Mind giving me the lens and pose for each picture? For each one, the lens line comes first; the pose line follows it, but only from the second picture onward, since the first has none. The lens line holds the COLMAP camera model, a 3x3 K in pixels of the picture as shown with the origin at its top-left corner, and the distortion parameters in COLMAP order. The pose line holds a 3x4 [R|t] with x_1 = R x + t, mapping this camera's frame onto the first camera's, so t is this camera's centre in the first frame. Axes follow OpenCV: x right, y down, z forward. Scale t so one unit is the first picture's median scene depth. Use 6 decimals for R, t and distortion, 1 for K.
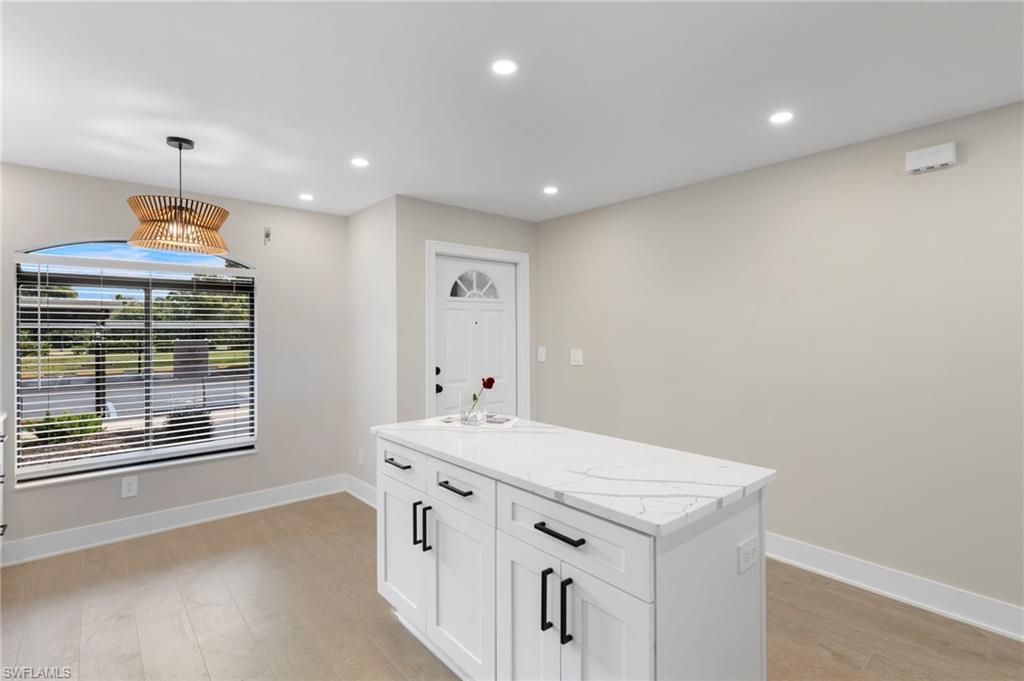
lens RADIAL K [[485.8, 0, 513.1], [0, 485.8, 332.6], [0, 0, 1]] dist [-0.000303, -0.000118]
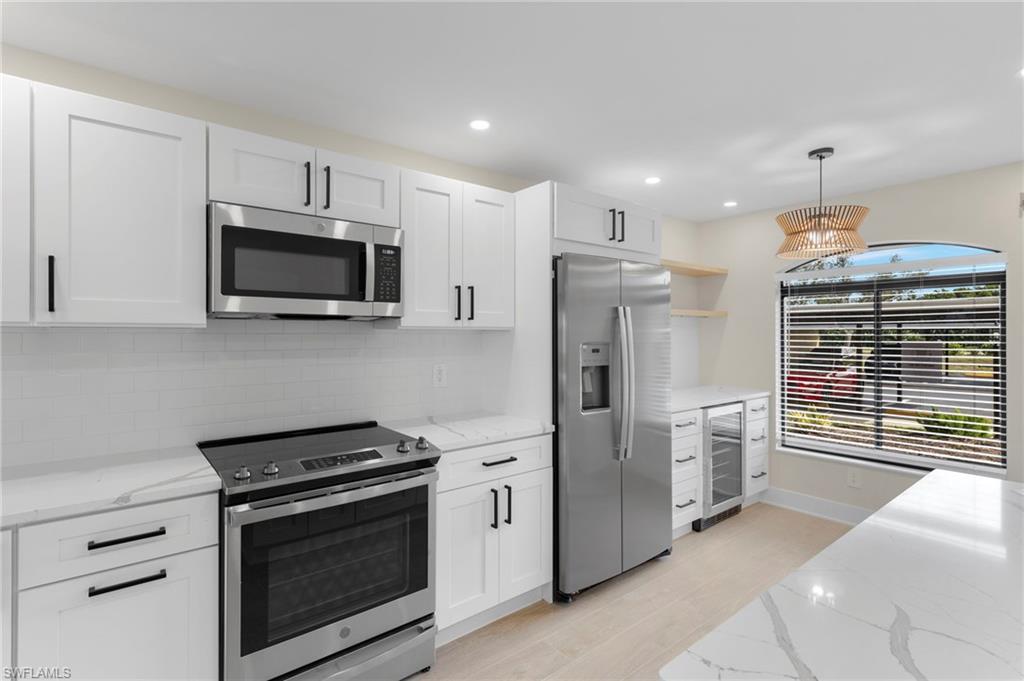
lens RADIAL K [[485.8, 0, 513.1], [0, 485.8, 332.6], [0, 0, 1]] dist [-0.000303, -0.000118]
pose [[-0.035058, 0.001818, -0.999384, 0.287031], [-0.001134, 0.999998, 0.001859, -0.002936], [0.999385, 0.001198, -0.035056, 0.273411]]
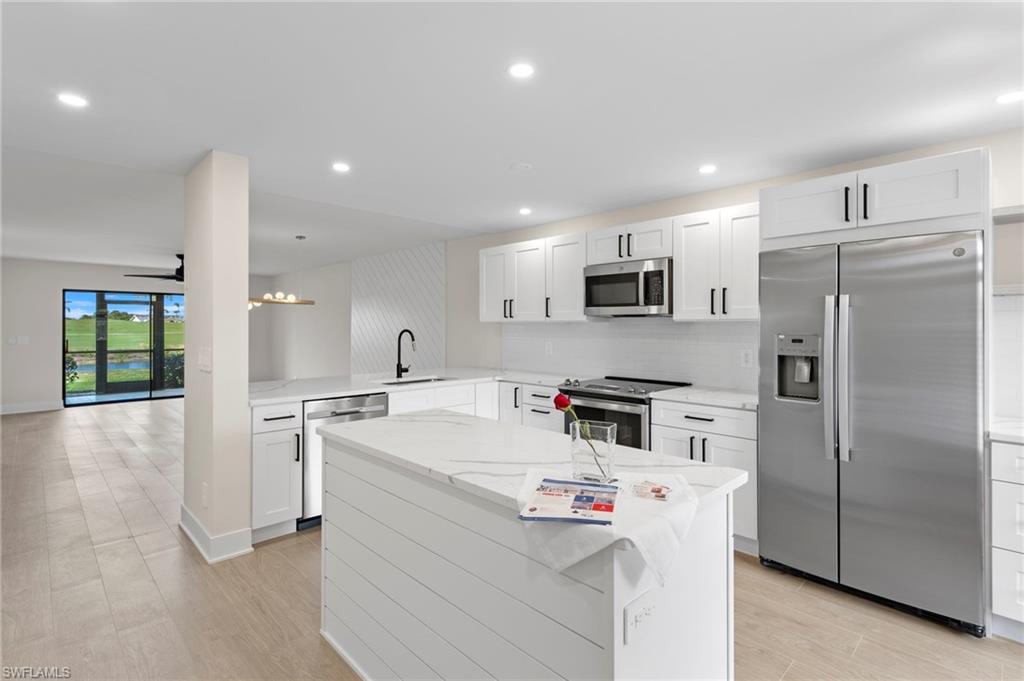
lens RADIAL K [[492.2, 0, 508.4], [0, 492.2, 327.5], [0, 0, 1]] dist [0.000672, -0.000191]
pose [[-0.998497, 0.002342, -0.054752, 0.037359], [0.002094, 0.999987, 0.004577, 0.000762], [0.054762, 0.004456, -0.998490, 1.092960]]
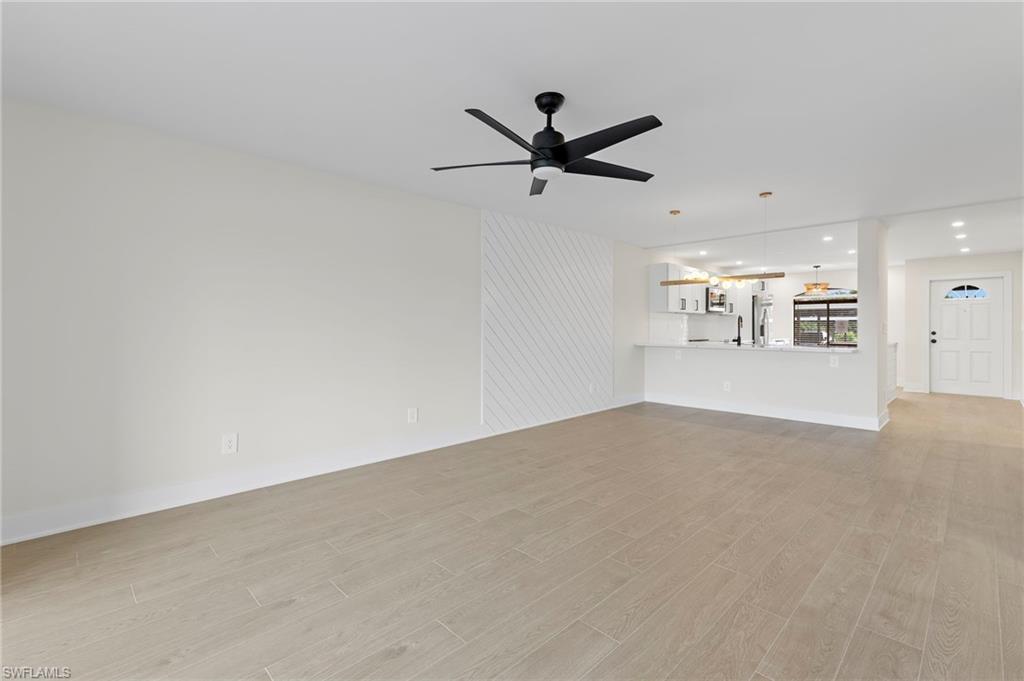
lens RADIAL K [[458.6, 0, 515.4], [0, 458.6, 332.0], [0, 0, 1]] dist [0.000743, -0.000166]
pose [[0.065223, 0.013805, -0.997775, 2.013558], [-0.002783, 0.999903, 0.013653, 0.055523], [0.997867, 0.001887, 0.065255, -1.161361]]
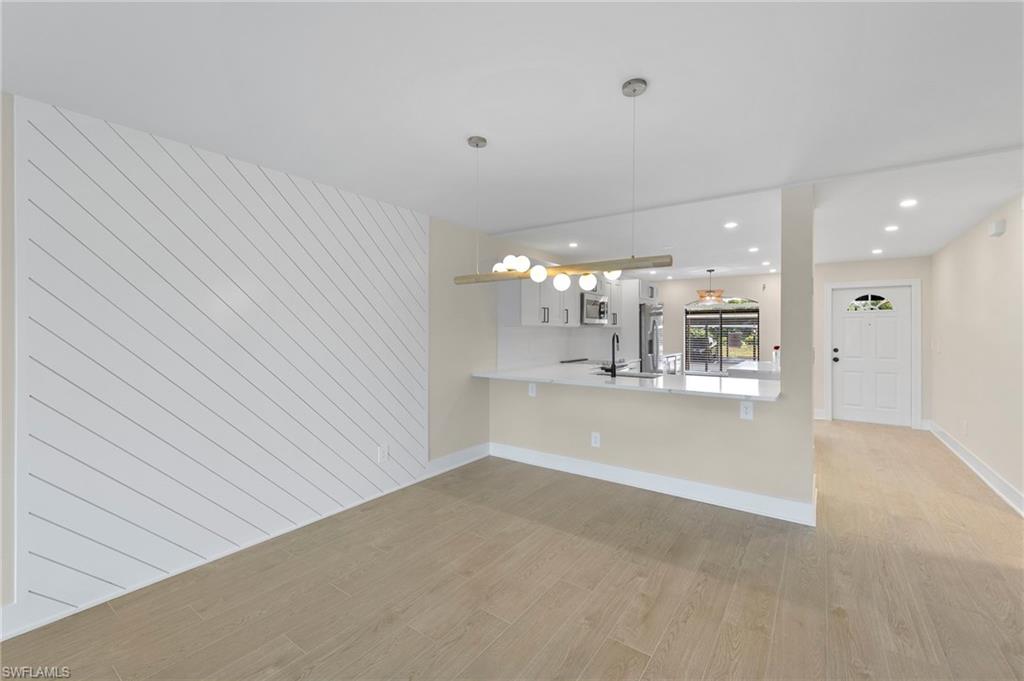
lens RADIAL K [[426.5, 0, 515.2], [0, 426.5, 332.6], [0, 0, 1]] dist [-0.000184, -0.000150]
pose [[0.232154, 0.008992, -0.972637, 1.310615], [-0.003834, 0.999958, 0.008329, 0.001252], [0.972671, 0.001795, 0.232179, -0.681437]]
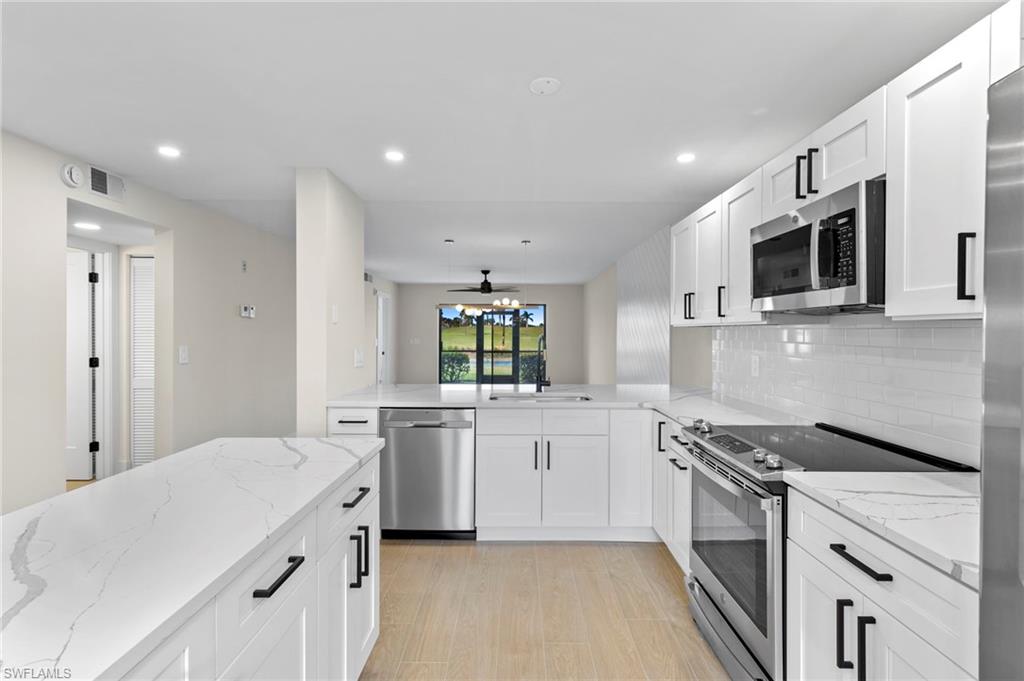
lens RADIAL K [[485.8, 0, 513.1], [0, 485.8, 332.6], [0, 0, 1]] dist [-0.000303, -0.000118]
pose [[-0.750385, -0.000302, 0.661001, -0.394582], [0.001068, 0.999998, 0.001669, 0.003757], [-0.661000, 0.001958, -0.750383, 0.656740]]
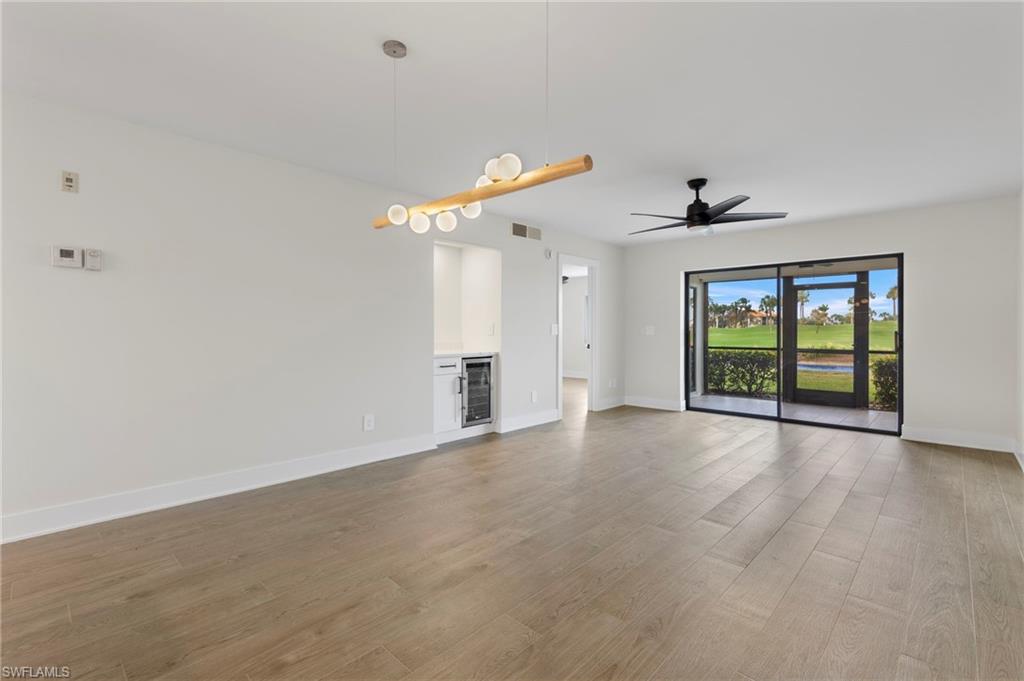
lens RADIAL K [[458.6, 0, 515.4], [0, 458.6, 332.0], [0, 0, 1]] dist [0.000743, -0.000166]
pose [[-0.099084, -0.003657, 0.995072, 0.237683], [-0.000352, 0.999993, 0.003640, 0.063790], [-0.995079, 0.000010, -0.099085, -0.513787]]
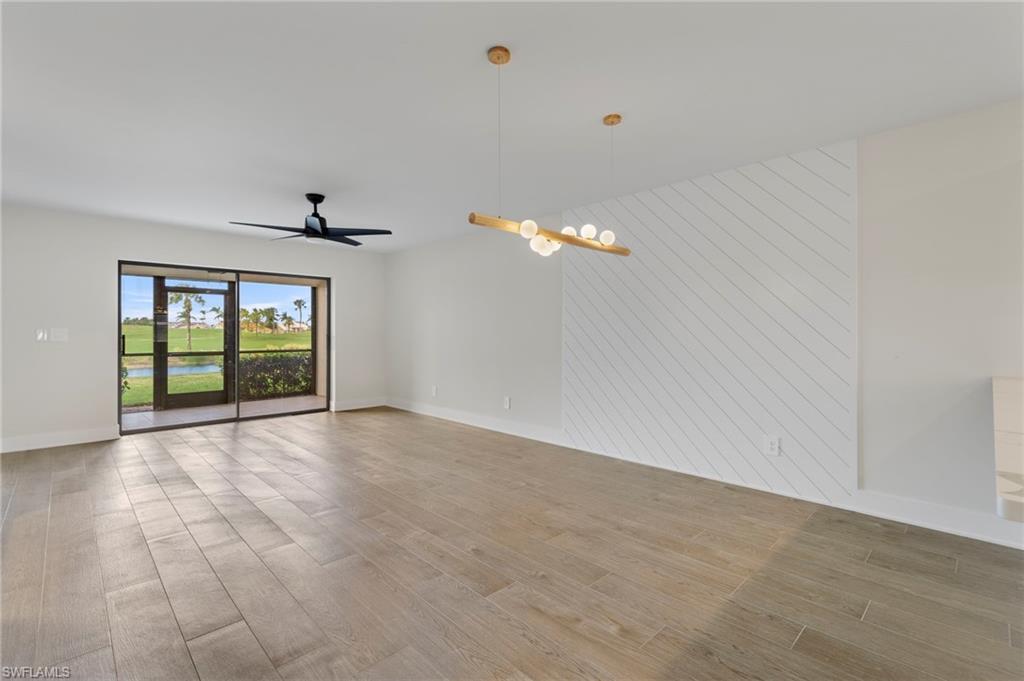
lens RADIAL K [[464.7, 0, 513.3], [0, 464.7, 329.7], [0, 0, 1]] dist [-0.001108, -0.000251]
pose [[-0.998606, 0.003392, -0.052666, 0.851360], [0.003600, 0.999986, -0.003840, 0.058389], [0.052652, -0.004024, -0.998605, 0.176982]]
